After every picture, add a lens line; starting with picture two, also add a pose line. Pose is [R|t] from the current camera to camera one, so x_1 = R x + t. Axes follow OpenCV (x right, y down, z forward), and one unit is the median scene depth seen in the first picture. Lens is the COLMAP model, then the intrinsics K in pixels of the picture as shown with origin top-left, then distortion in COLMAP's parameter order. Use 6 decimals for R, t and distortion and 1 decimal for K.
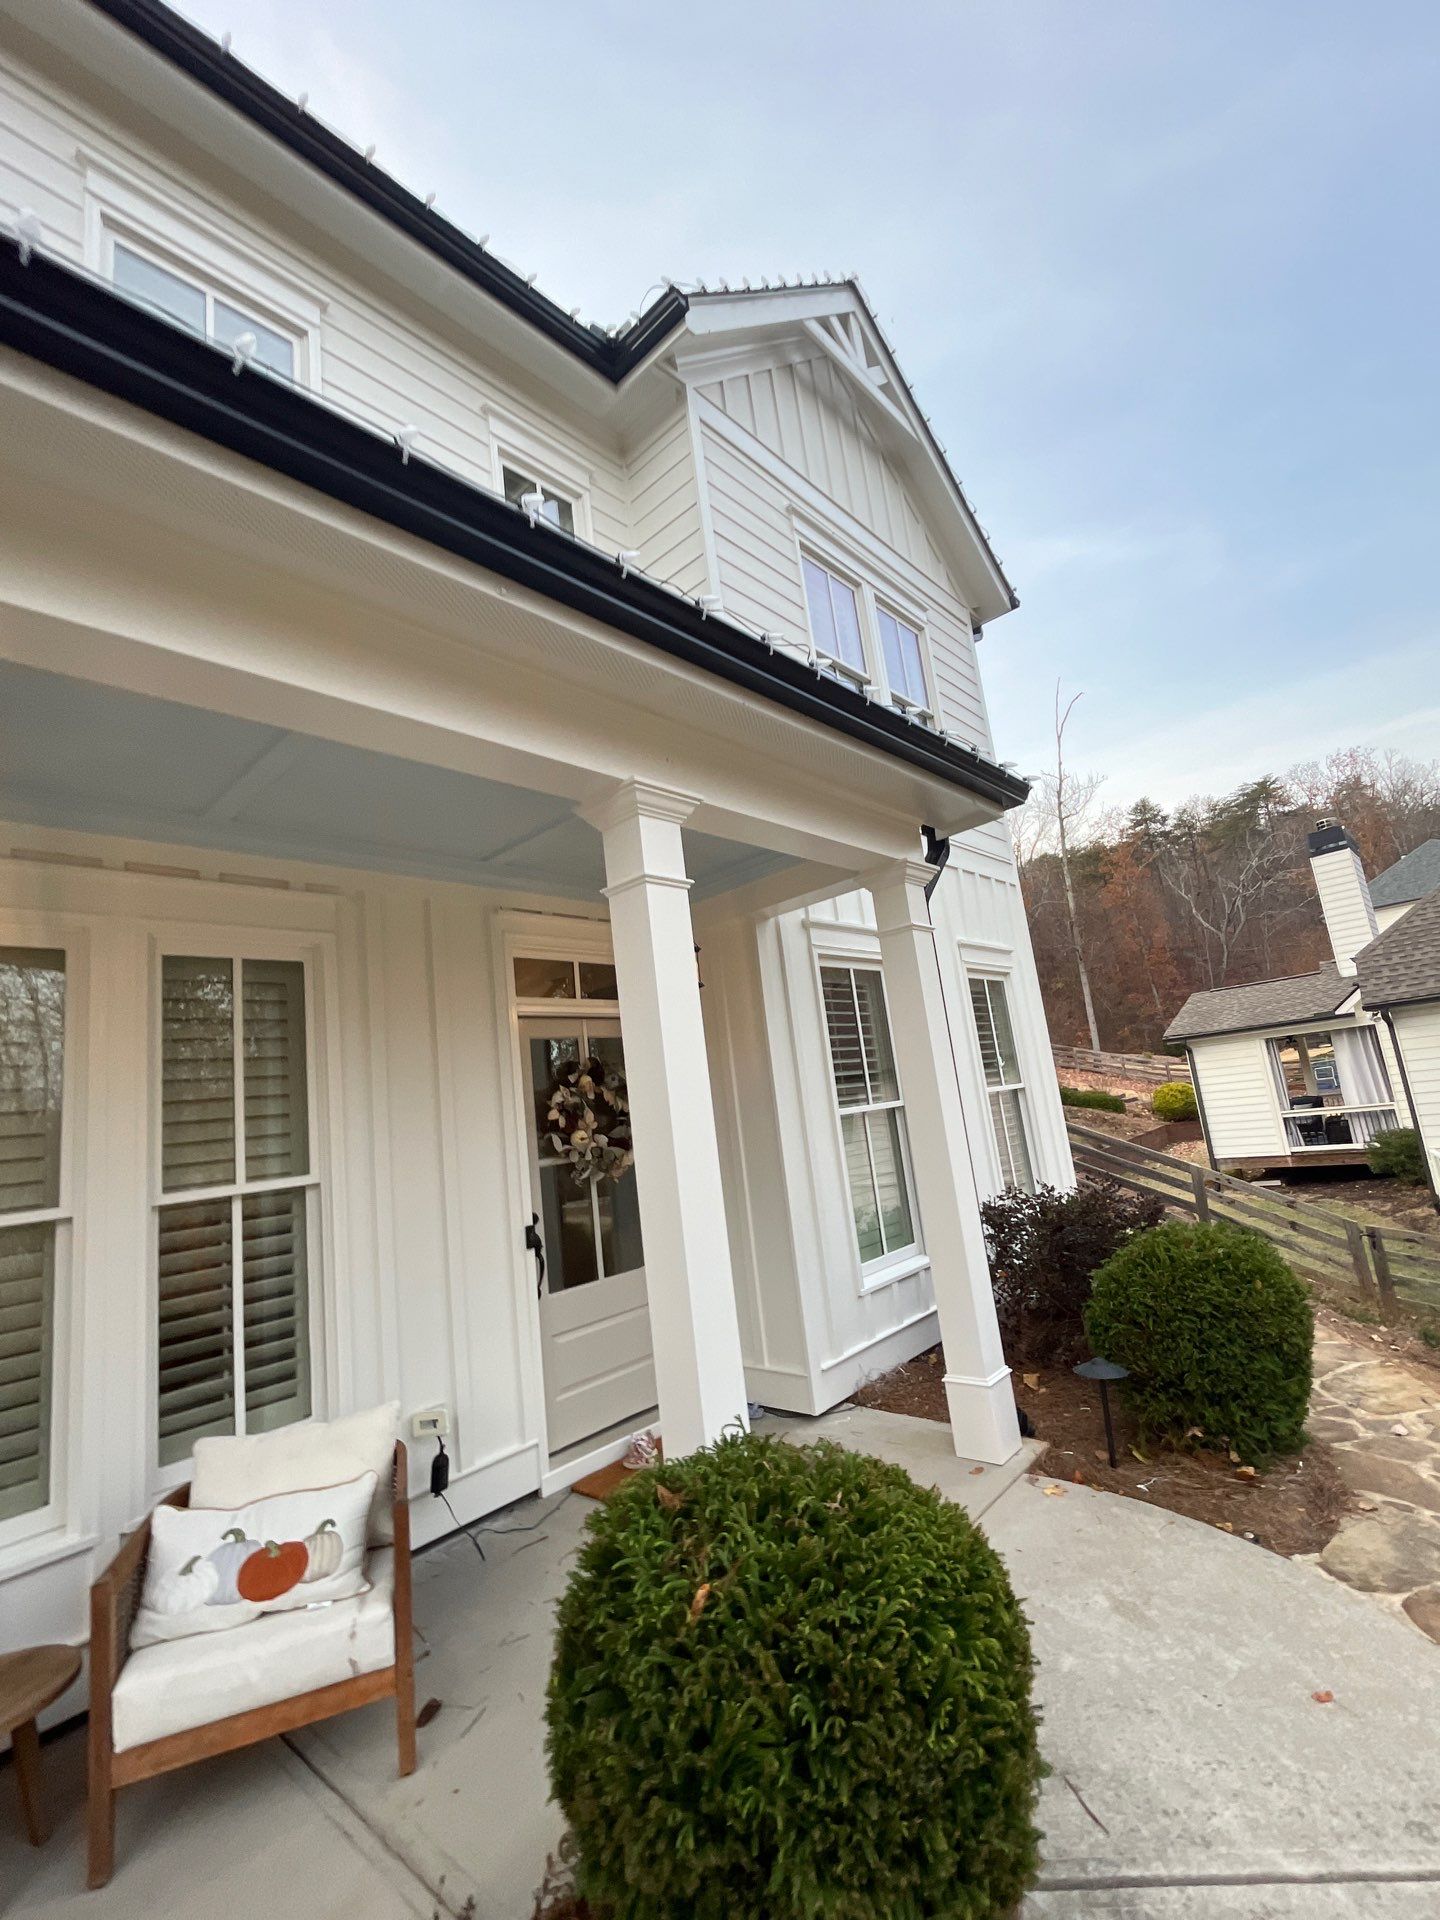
lens RADIAL K [[833.8, 0, 722.2], [0, 833.8, 958.8], [0, 0, 1]] dist [-0.003450, -0.000924]
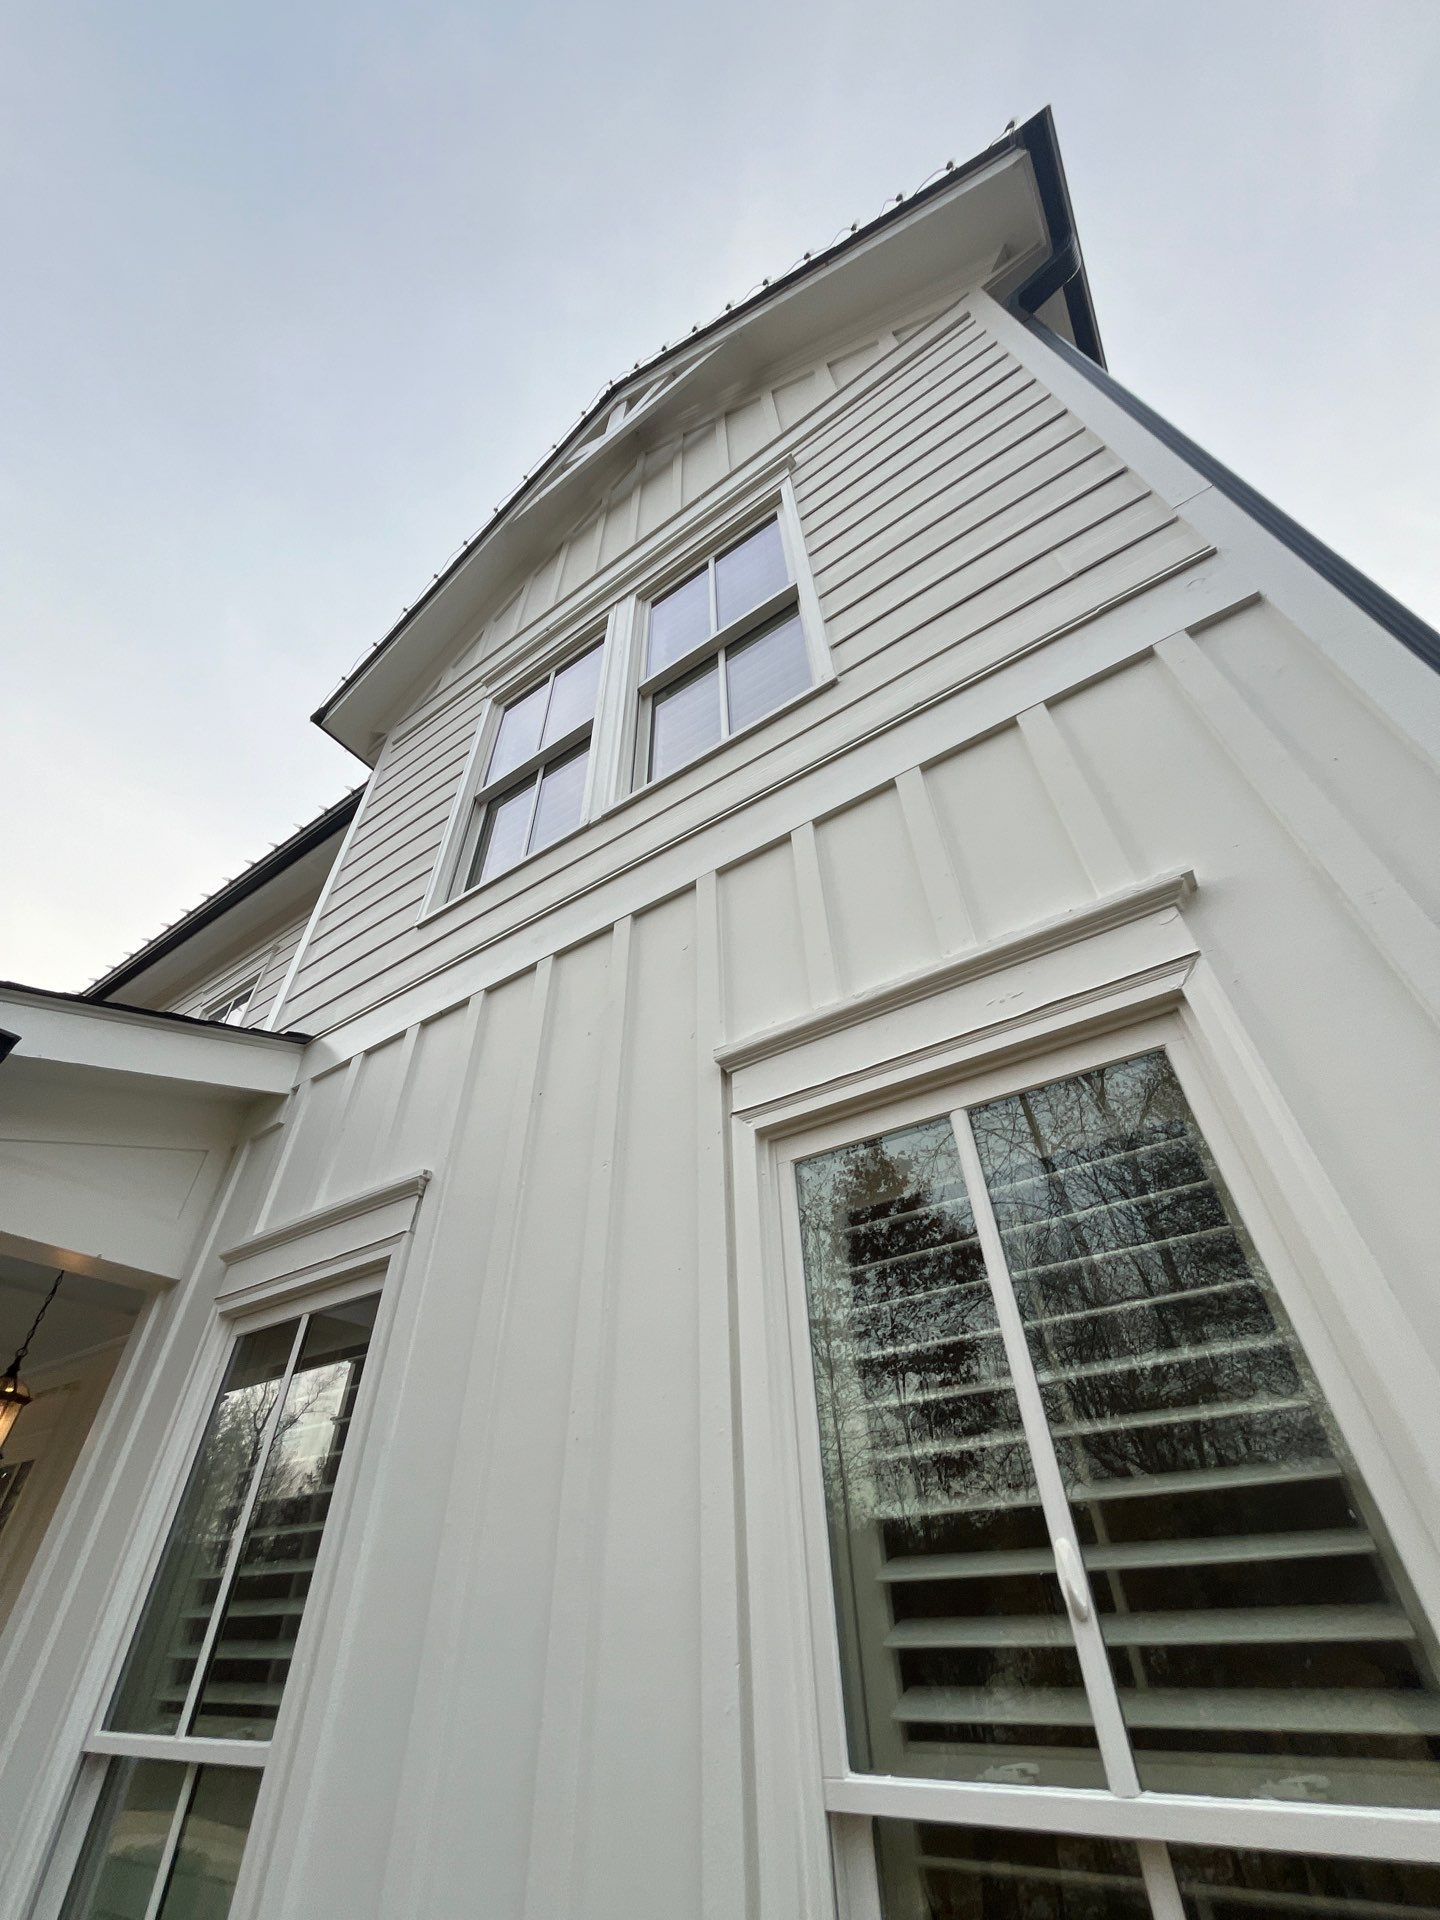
lens RADIAL K [[774.3, 0, 724.1], [0, 774.3, 958.0], [0, 0, 1]] dist [-0.003566, 0.000536]
pose [[0.154296, -0.550219, -0.820641, 0.926312], [0.187773, 0.831780, -0.522383, 0.163386], [0.970017, -0.073493, 0.231657, 1.648179]]
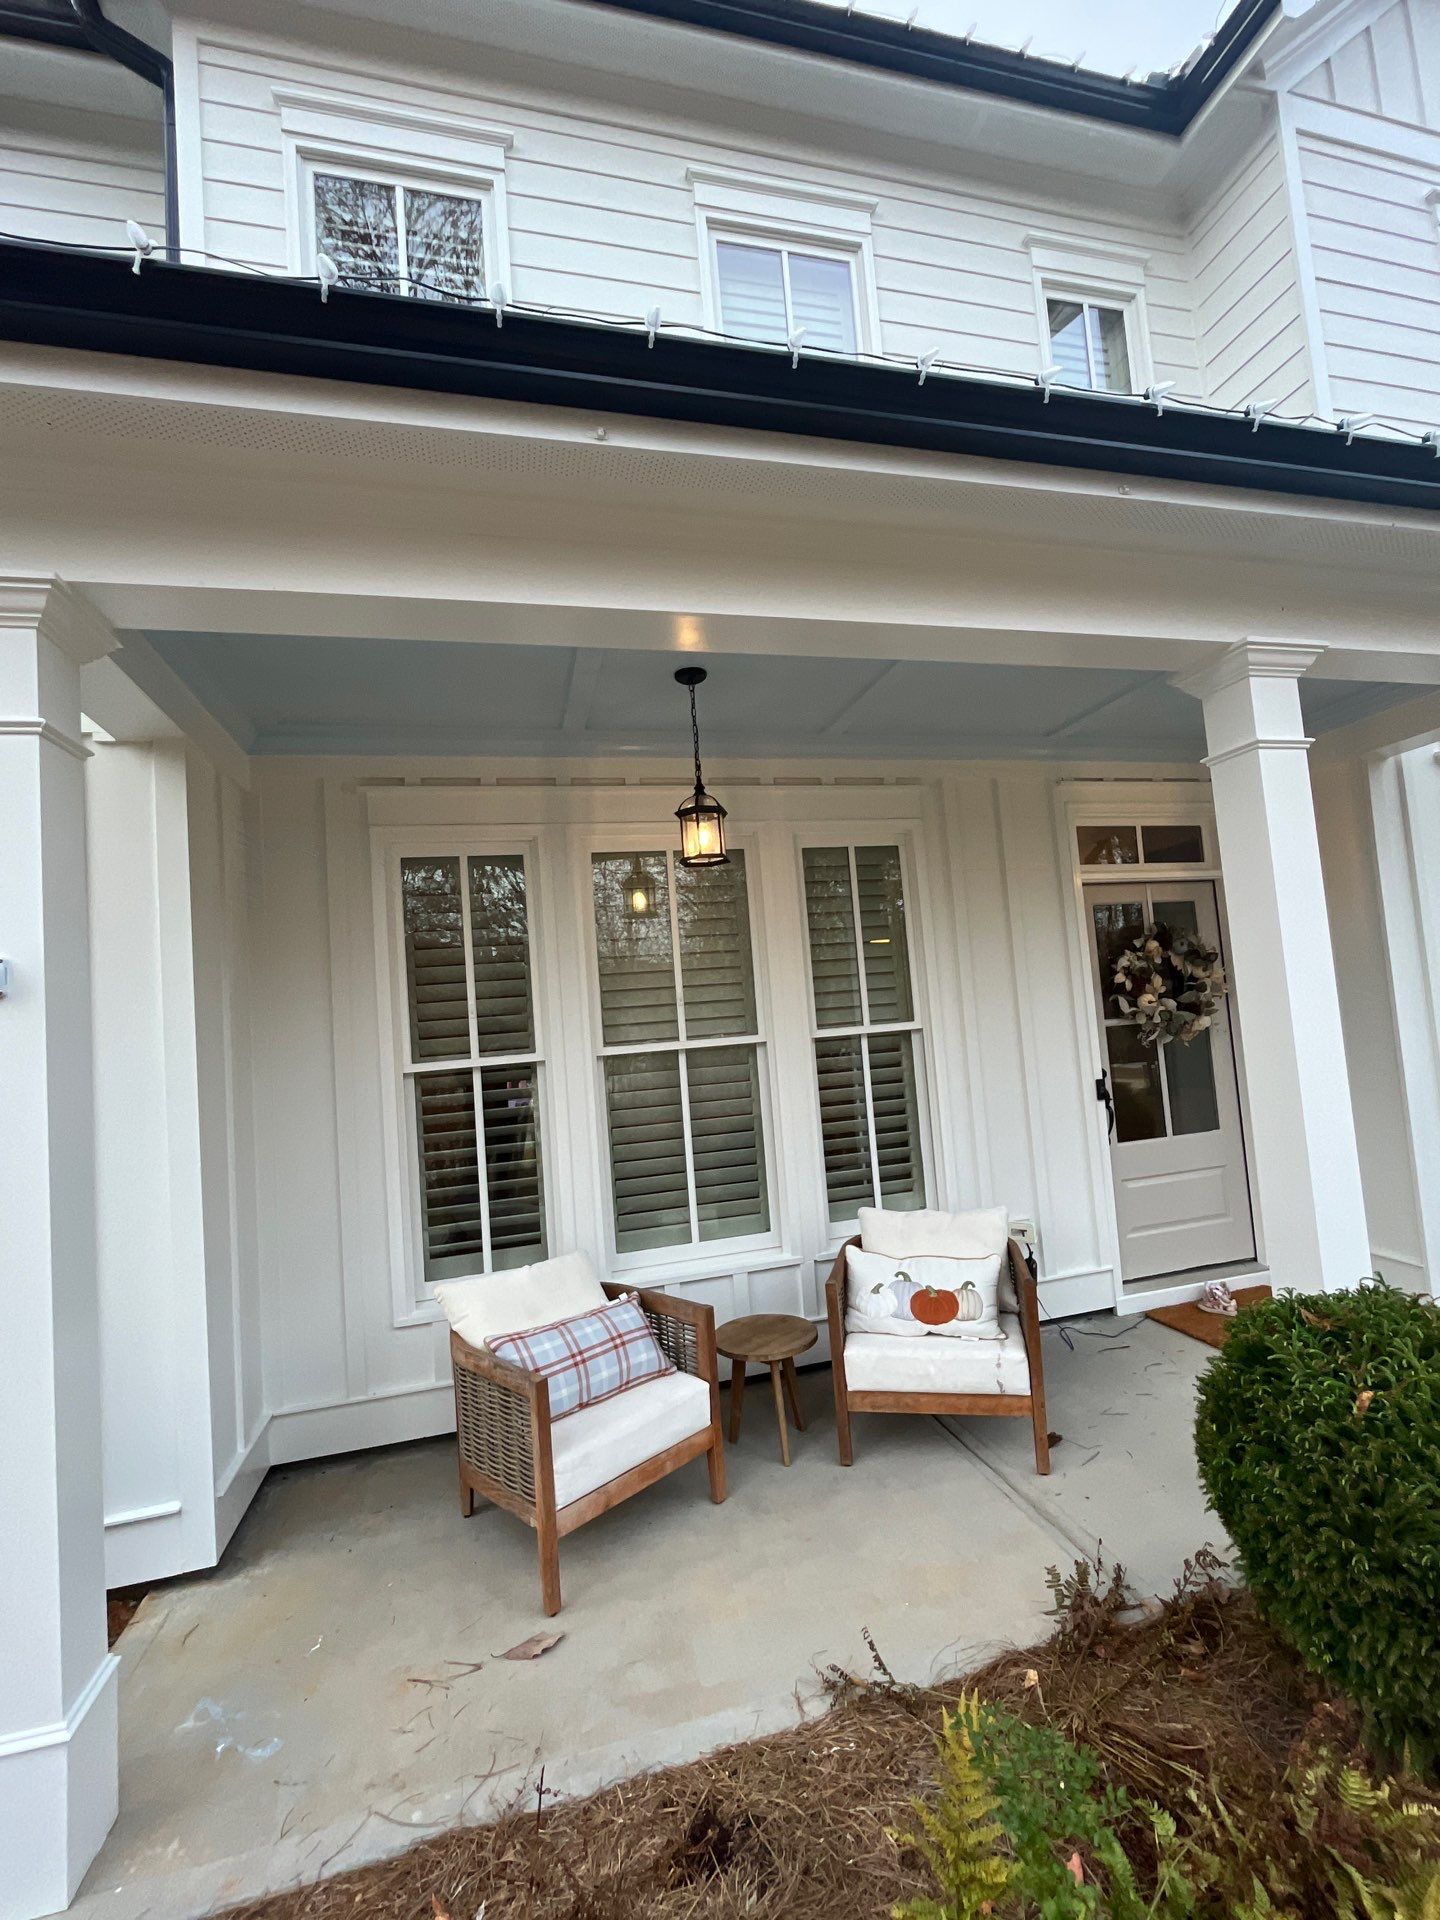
lens RADIAL K [[835.7, 0, 723.1], [0, 835.7, 959.2], [0, 0, 1]] dist [-0.003415, -0.000347]
pose [[0.839777, 0.017383, -0.542654, -0.060726], [0.075076, 0.986168, 0.147774, -0.028952], [0.537716, -0.164837, 0.826855, -0.130578]]
